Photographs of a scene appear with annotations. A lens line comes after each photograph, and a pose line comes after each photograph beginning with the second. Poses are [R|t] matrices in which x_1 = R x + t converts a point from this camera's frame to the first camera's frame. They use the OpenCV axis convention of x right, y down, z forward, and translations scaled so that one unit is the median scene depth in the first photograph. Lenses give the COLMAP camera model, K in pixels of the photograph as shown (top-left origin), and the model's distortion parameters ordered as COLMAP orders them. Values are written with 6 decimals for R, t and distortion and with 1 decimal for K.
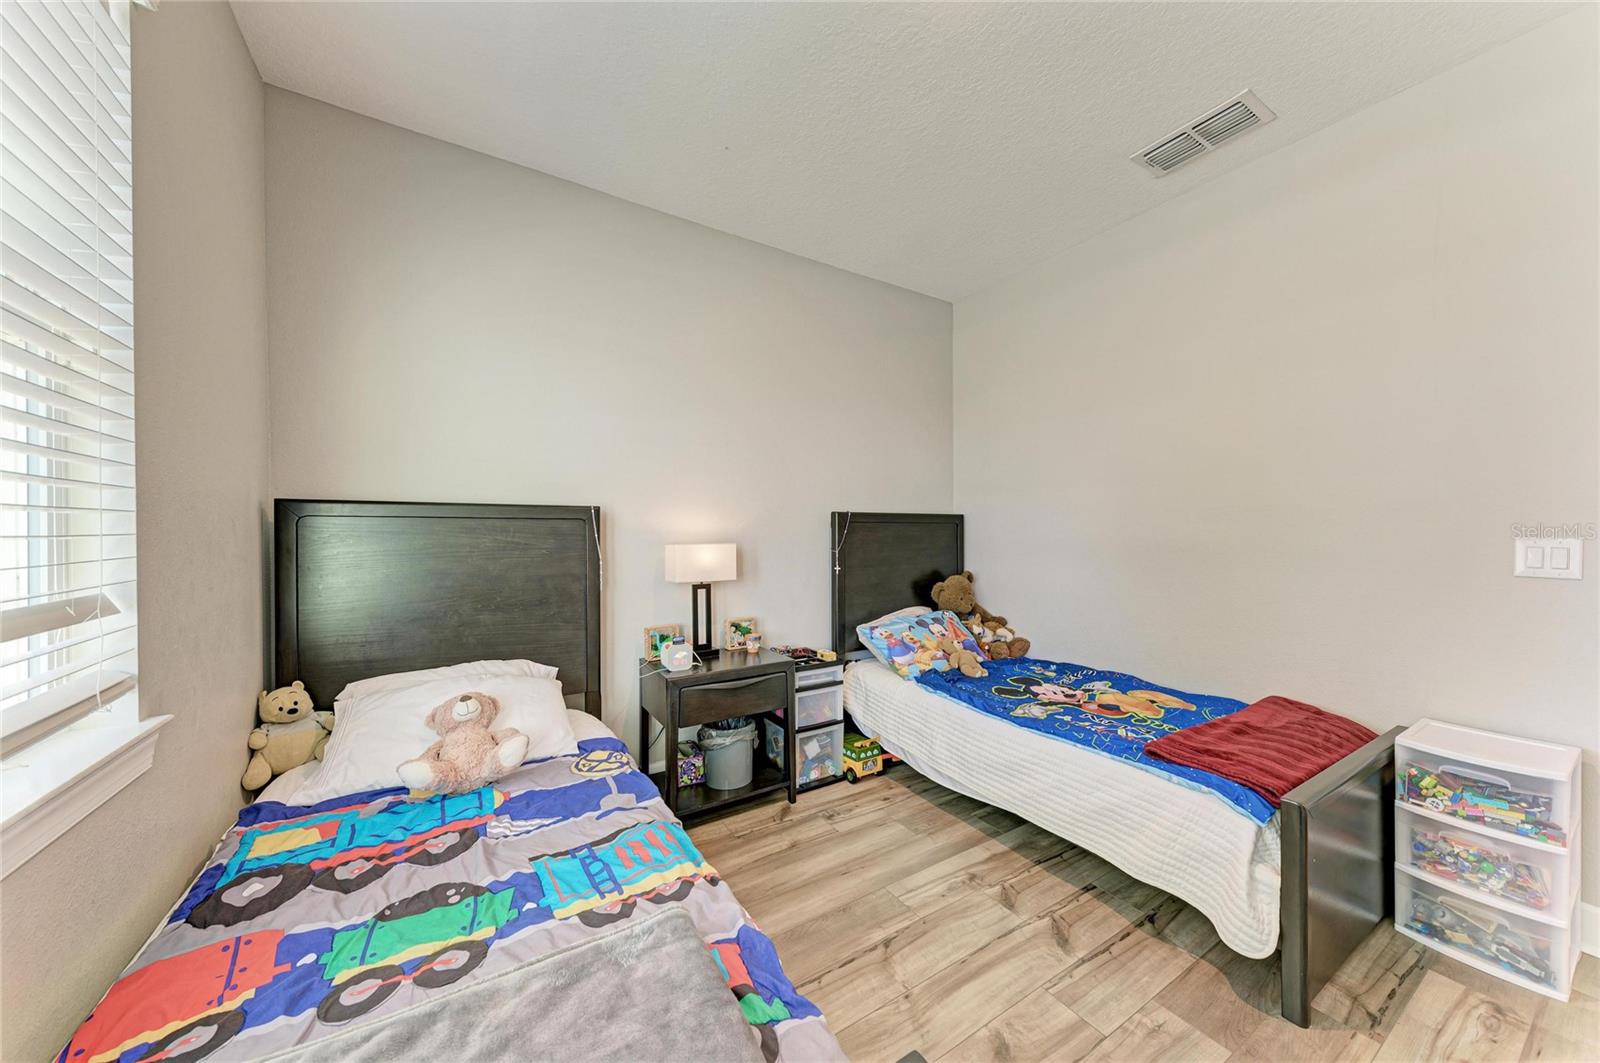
lens RADIAL K [[547.5, 0, 798.3], [0, 547.5, 535.0], [0, 0, 1]] dist [0.014700, -0.002400]
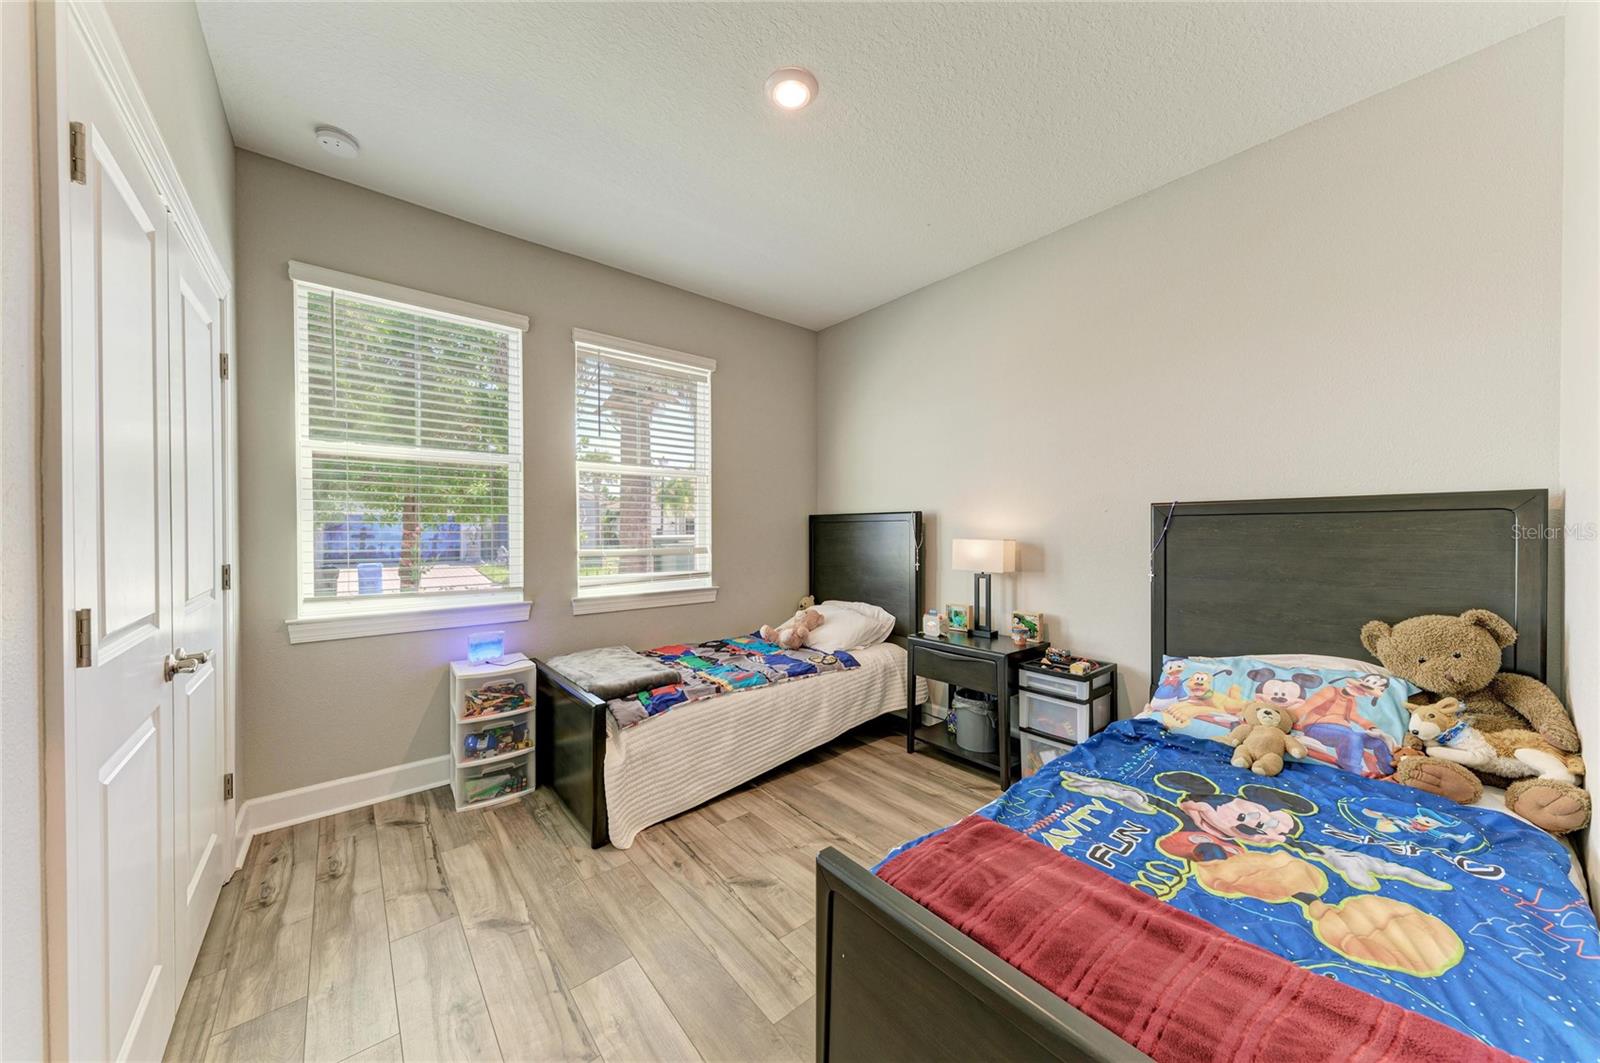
lens RADIAL K [[547.5, 0, 800.5], [0, 547.5, 532.0], [0, 0, 1]] dist [0.014700, -0.002400]
pose [[0.135149, 0.005843, -0.990808, 0.983241], [-0.002357, 0.999982, 0.005576, -0.004979], [0.990823, 0.001582, 0.135160, 0.489927]]
